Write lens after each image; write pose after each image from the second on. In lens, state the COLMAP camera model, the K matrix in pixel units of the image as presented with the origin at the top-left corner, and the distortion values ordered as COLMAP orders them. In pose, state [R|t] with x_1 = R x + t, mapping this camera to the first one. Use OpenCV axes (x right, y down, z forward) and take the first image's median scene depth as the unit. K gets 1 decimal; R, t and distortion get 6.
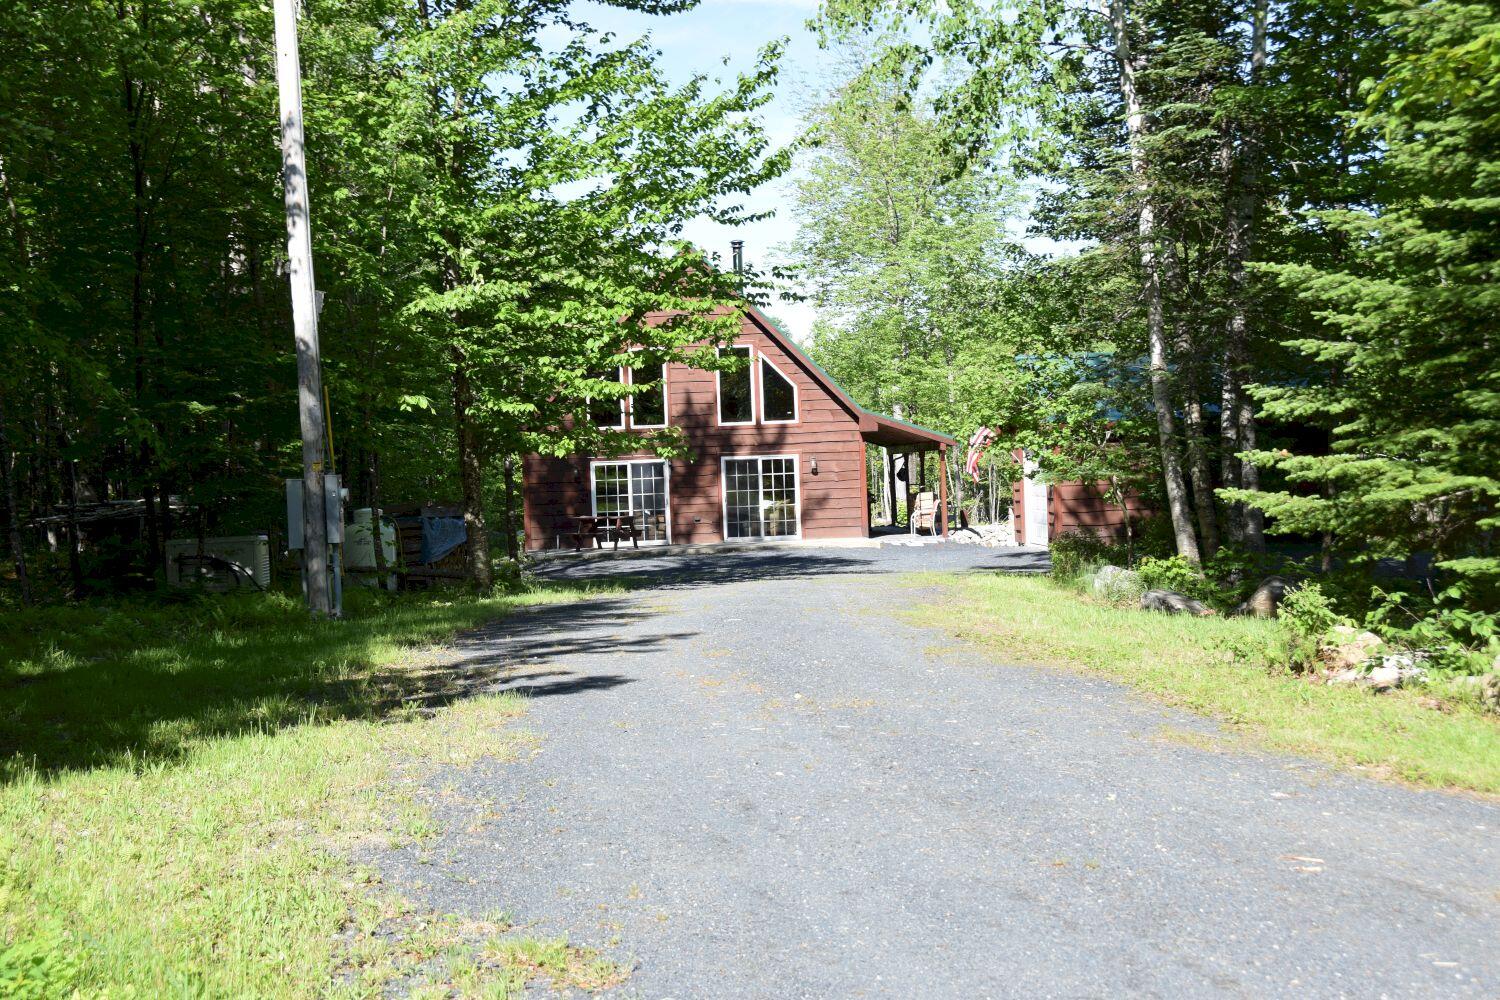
lens RADIAL K [[2209.8, 0, 750.6], [0, 2209.8, 499.7], [0, 0, 1]] dist [-0.009305, 0.000000]
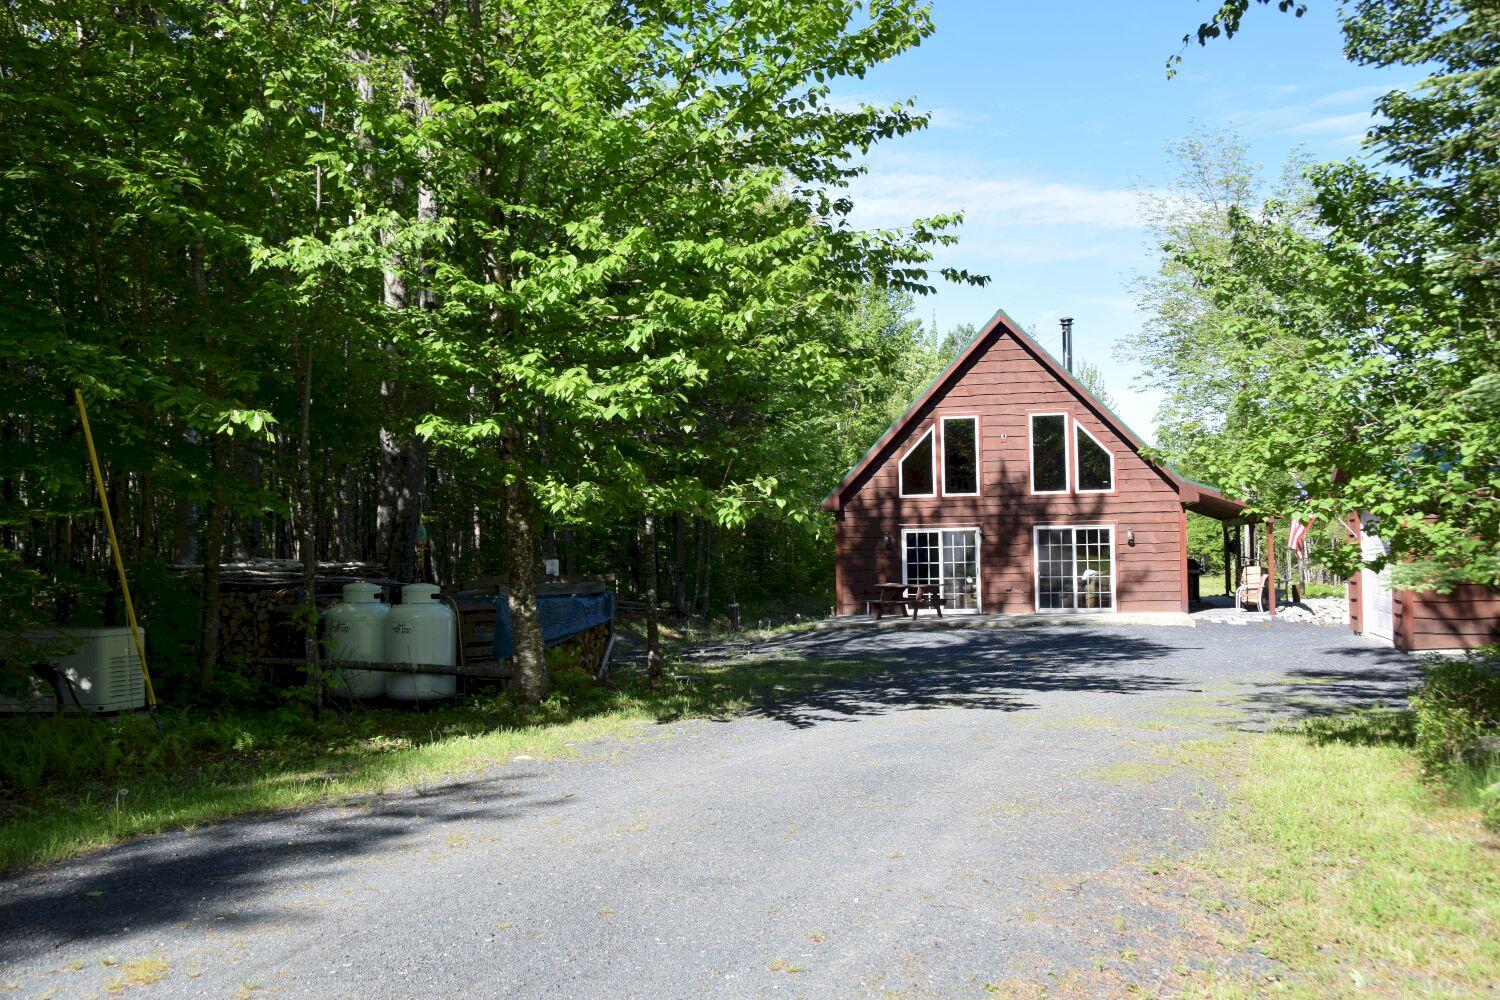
lens RADIAL K [[1389.1, 0, 747.8], [0, 1389.1, 502.5], [0, 0, 1]] dist [-0.066321, 0.000000]
pose [[0.955951, 0.009241, -0.293380, 0.045828], [-0.019947, 0.999239, -0.033523, -0.006781], [0.292847, 0.037899, 0.955408, 0.371689]]
